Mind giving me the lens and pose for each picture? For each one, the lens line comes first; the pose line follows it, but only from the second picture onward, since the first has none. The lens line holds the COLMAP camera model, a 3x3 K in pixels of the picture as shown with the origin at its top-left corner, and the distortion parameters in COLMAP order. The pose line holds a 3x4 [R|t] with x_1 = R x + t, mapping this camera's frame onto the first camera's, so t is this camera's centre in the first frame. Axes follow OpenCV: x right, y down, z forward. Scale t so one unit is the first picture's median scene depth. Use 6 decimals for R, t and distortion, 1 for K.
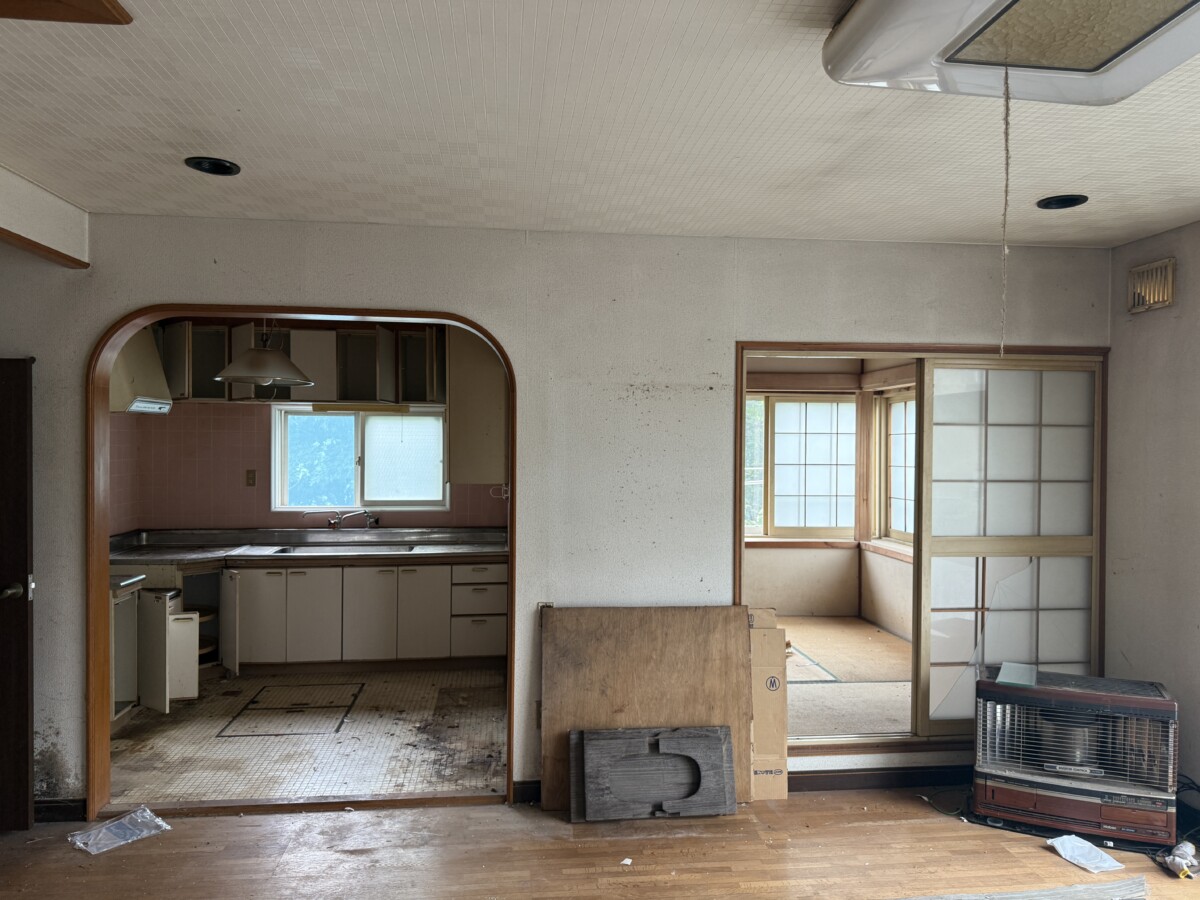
lens RADIAL K [[854.5, 0, 599.8], [0, 854.5, 449.8], [0, 0, 1]] dist [-0.008480, -0.002218]
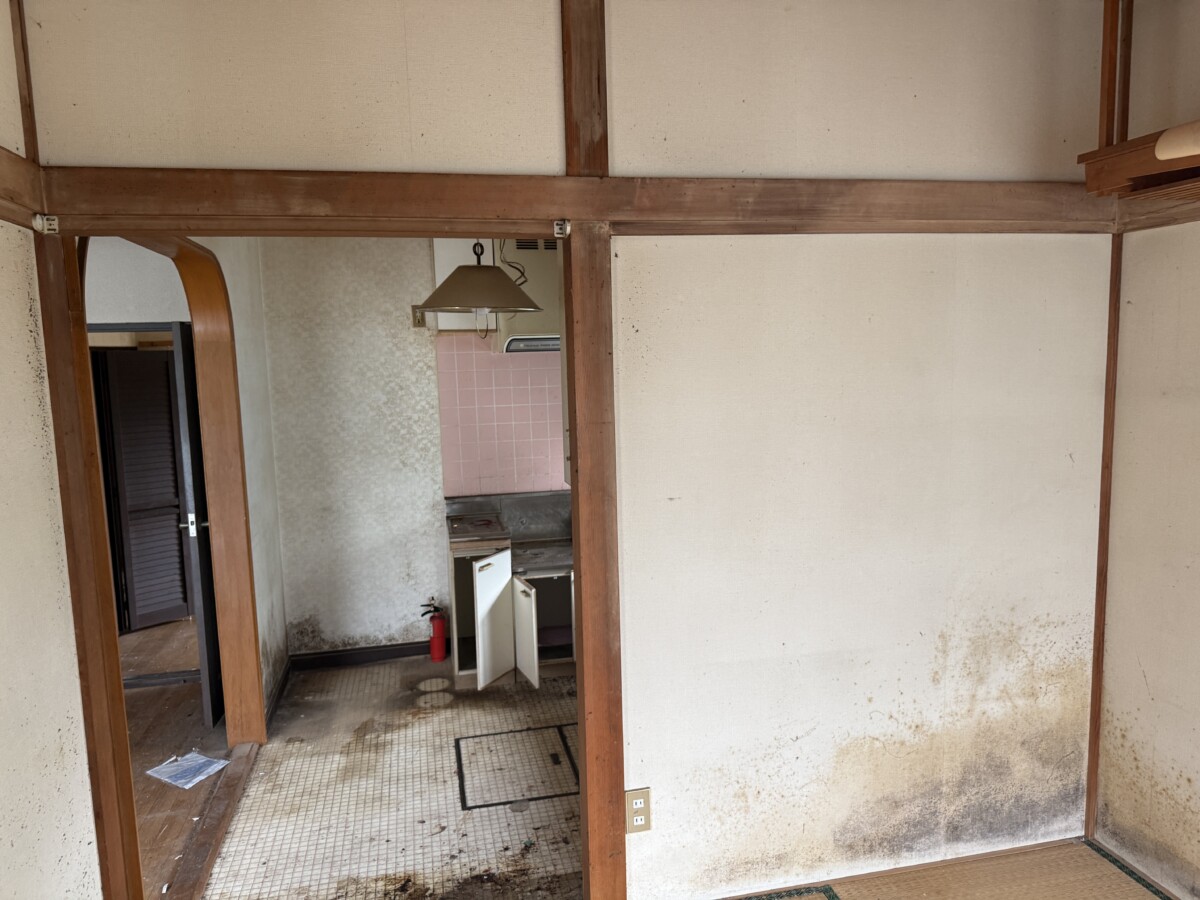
lens RADIAL K [[854.5, 0, 599.4], [0, 854.5, 450.8], [0, 0, 1]] dist [-0.008480, -0.002218]
pose [[0.106165, 0.114125, -0.987778, 0.396856], [0.020065, 0.992944, 0.116878, -0.048711], [0.994146, -0.032228, 0.103126, 1.123829]]
